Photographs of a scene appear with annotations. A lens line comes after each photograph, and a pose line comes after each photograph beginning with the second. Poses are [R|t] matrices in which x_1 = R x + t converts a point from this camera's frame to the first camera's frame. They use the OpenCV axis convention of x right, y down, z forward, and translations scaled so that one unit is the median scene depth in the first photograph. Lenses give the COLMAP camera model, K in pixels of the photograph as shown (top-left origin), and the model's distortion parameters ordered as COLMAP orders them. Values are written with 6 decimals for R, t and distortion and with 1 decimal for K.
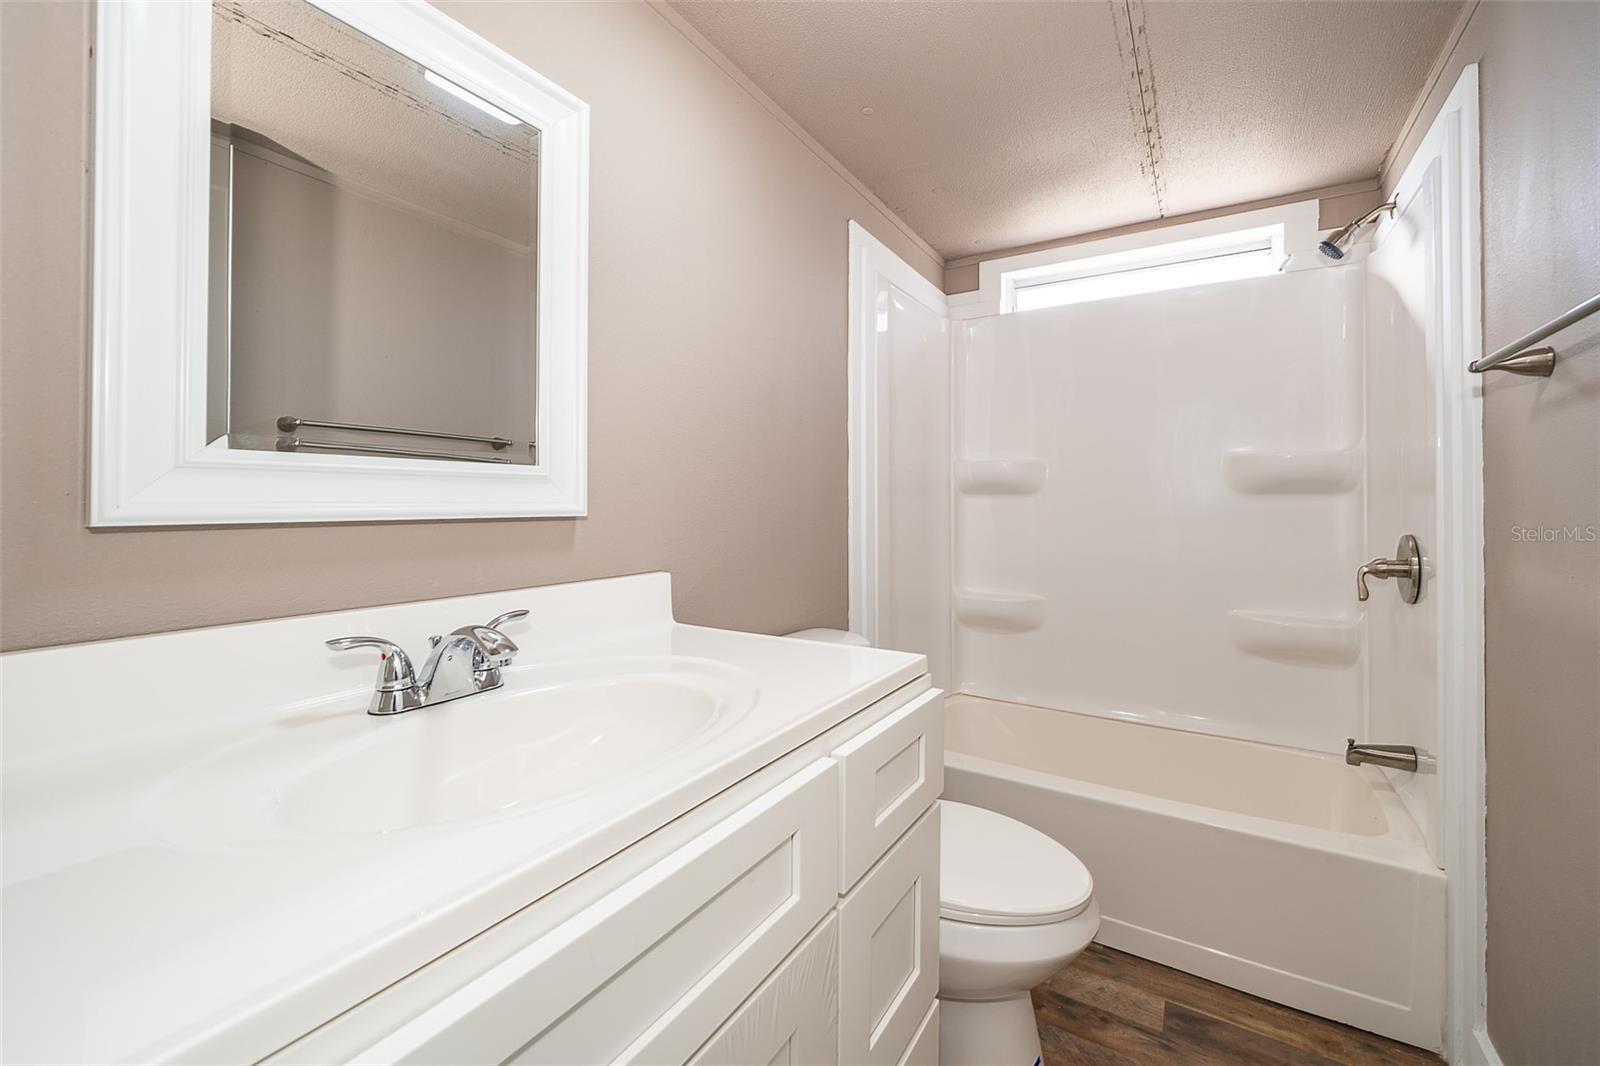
lens RADIAL K [[600.2, 0, 800.0], [0, 600.2, 533.0], [0, 0, 1]] dist [-0.002878, -0.000237]
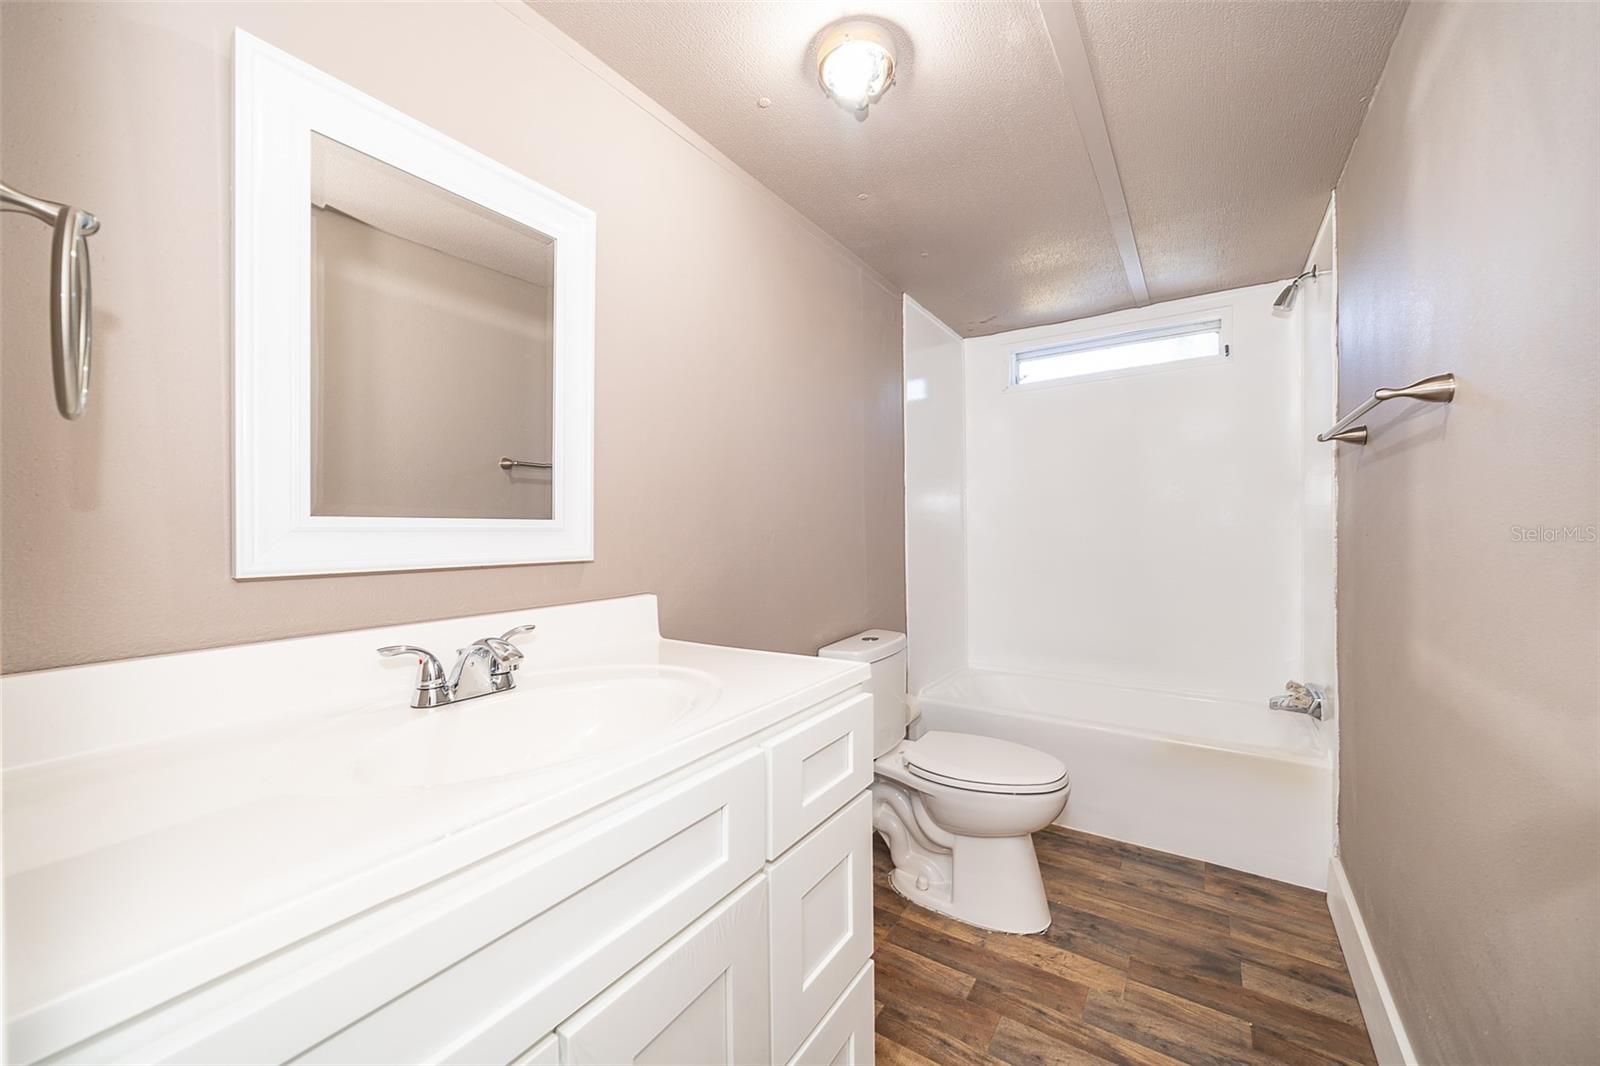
lens RADIAL K [[616.0, 0, 799.6], [0, 616.0, 522.0], [0, 0, 1]] dist [0.028089, 0.000019]
pose [[0.993431, -0.021711, -0.112350, 0.269529], [0.016156, 0.998613, -0.050118, -0.017470], [0.113282, 0.047974, 0.992404, -0.258338]]
